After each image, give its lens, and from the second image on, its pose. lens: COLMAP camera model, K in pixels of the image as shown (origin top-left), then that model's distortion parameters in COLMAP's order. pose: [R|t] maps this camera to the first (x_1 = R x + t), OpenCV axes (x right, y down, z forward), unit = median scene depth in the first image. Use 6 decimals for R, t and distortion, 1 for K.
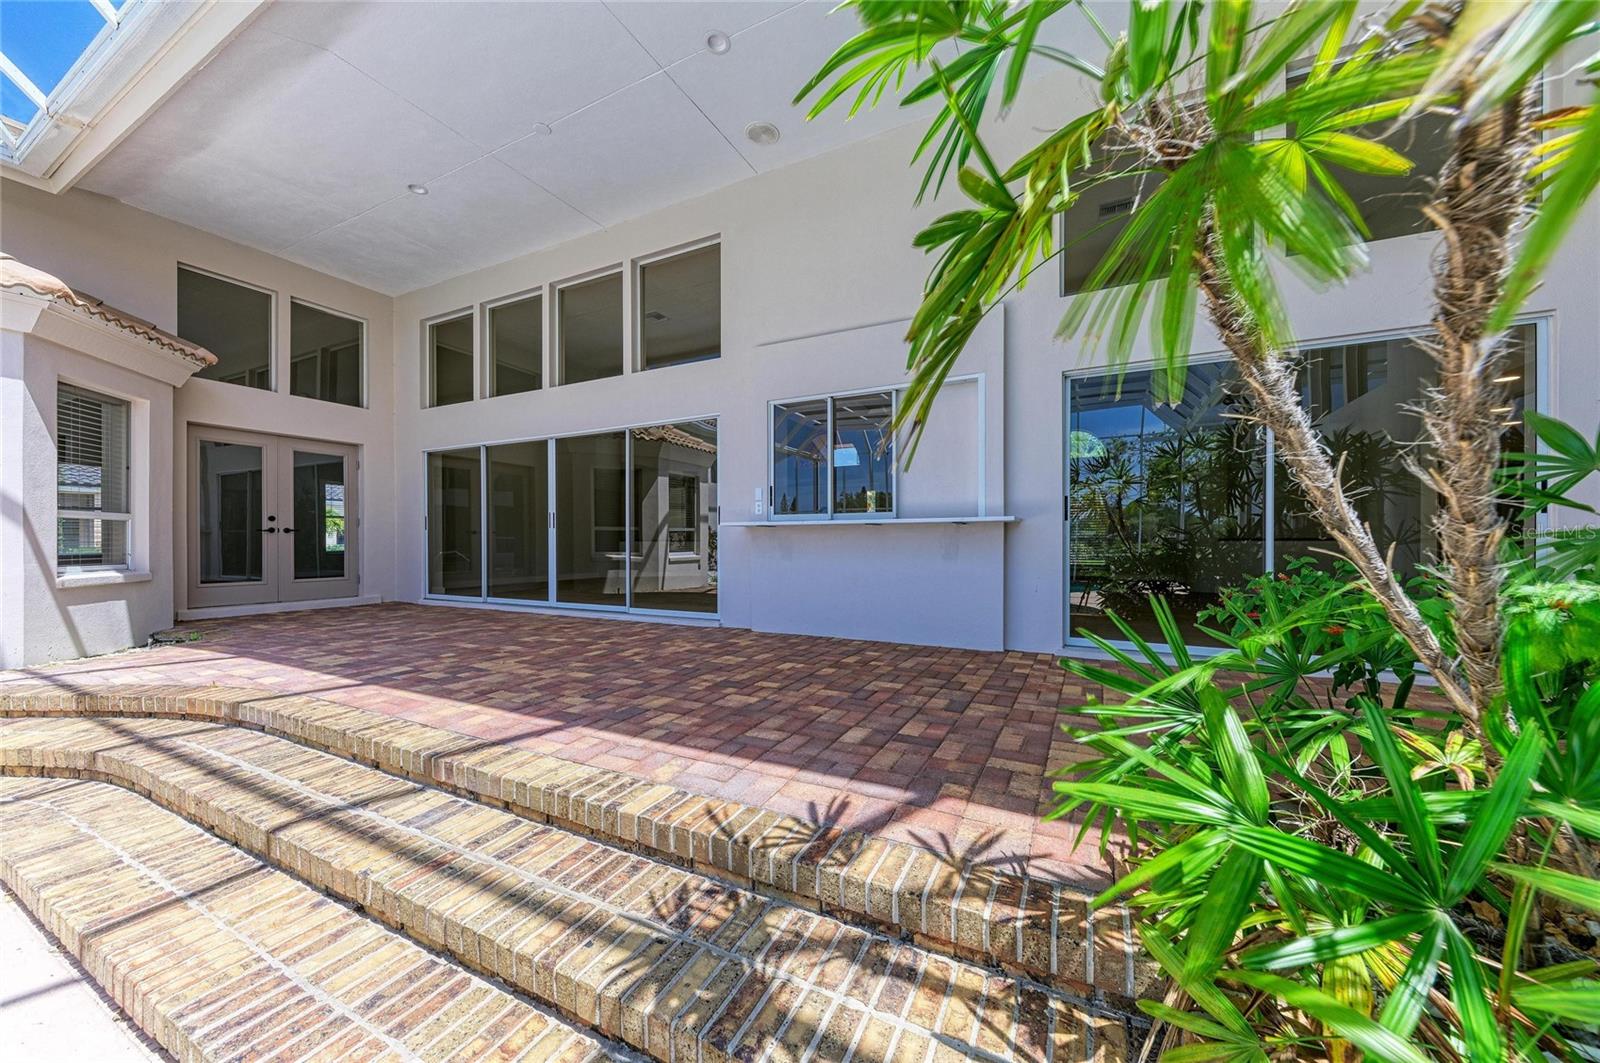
lens RADIAL K [[565.8, 0, 802.4], [0, 565.8, 539.1], [0, 0, 1]] dist [0.006454, -0.001923]
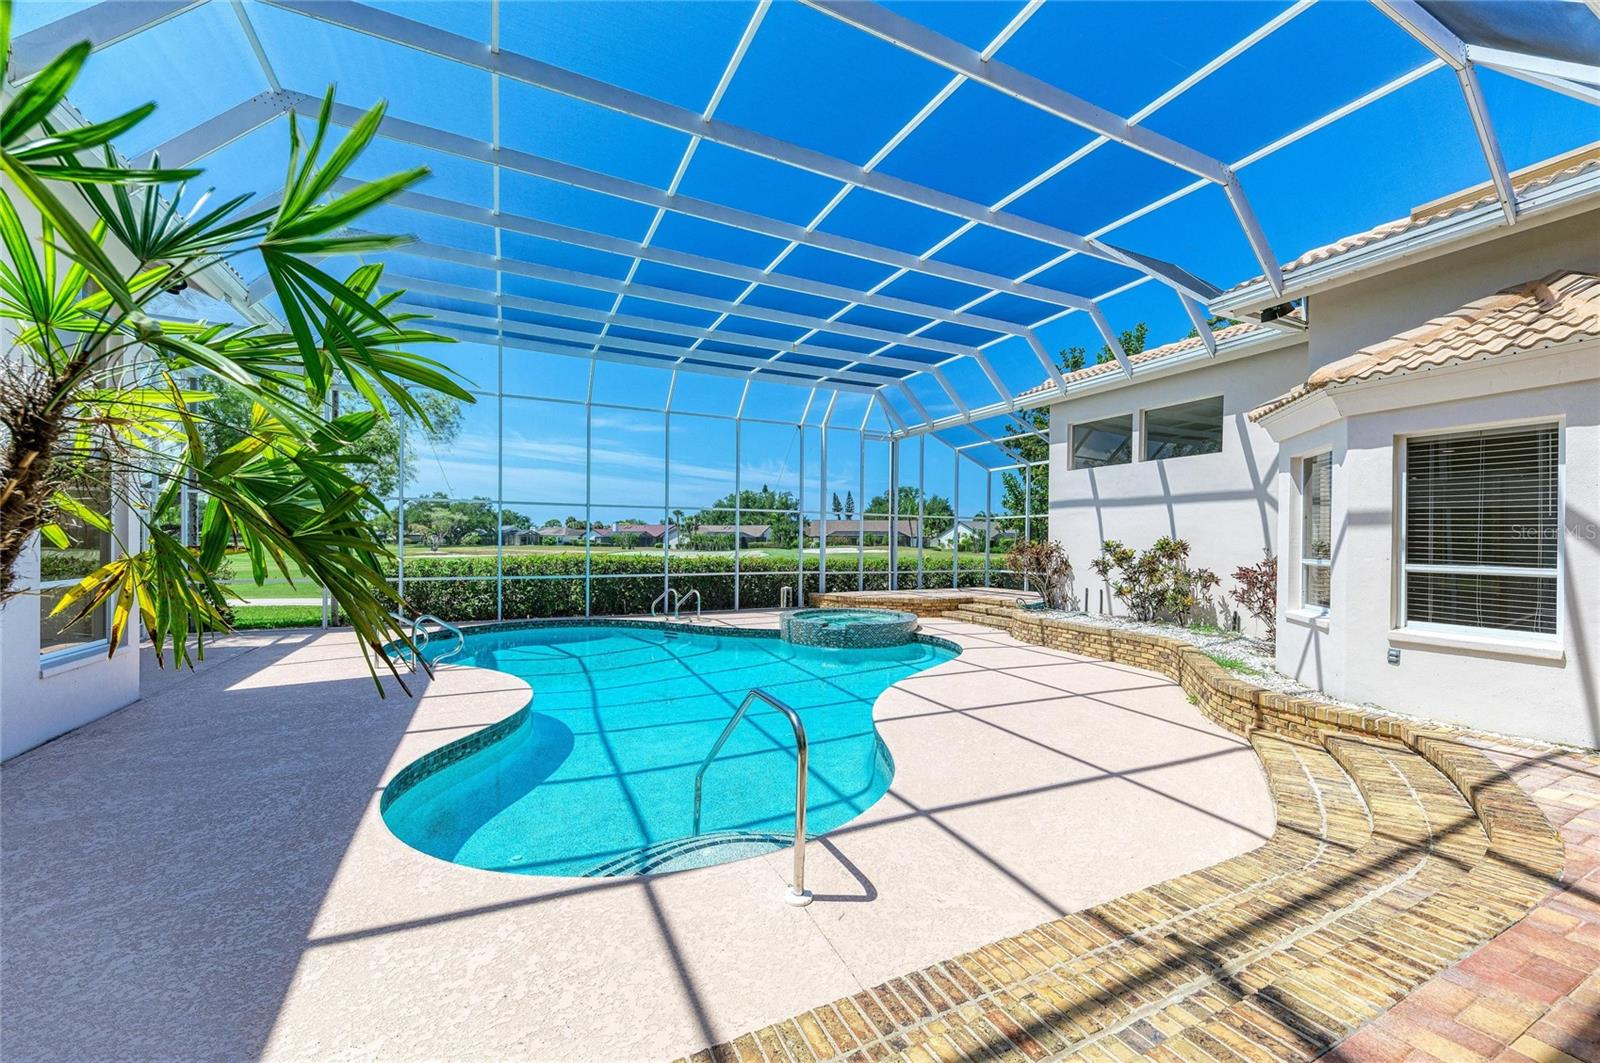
lens RADIAL K [[614.9, 0, 813.8], [0, 614.9, 542.4], [0, 0, 1]] dist [0.000700, -0.001122]
pose [[-0.601455, -0.002613, -0.798903, 0.136474], [-0.002853, 0.999995, -0.001123, -0.087827], [0.798902, 0.001603, -0.601459, 0.500181]]
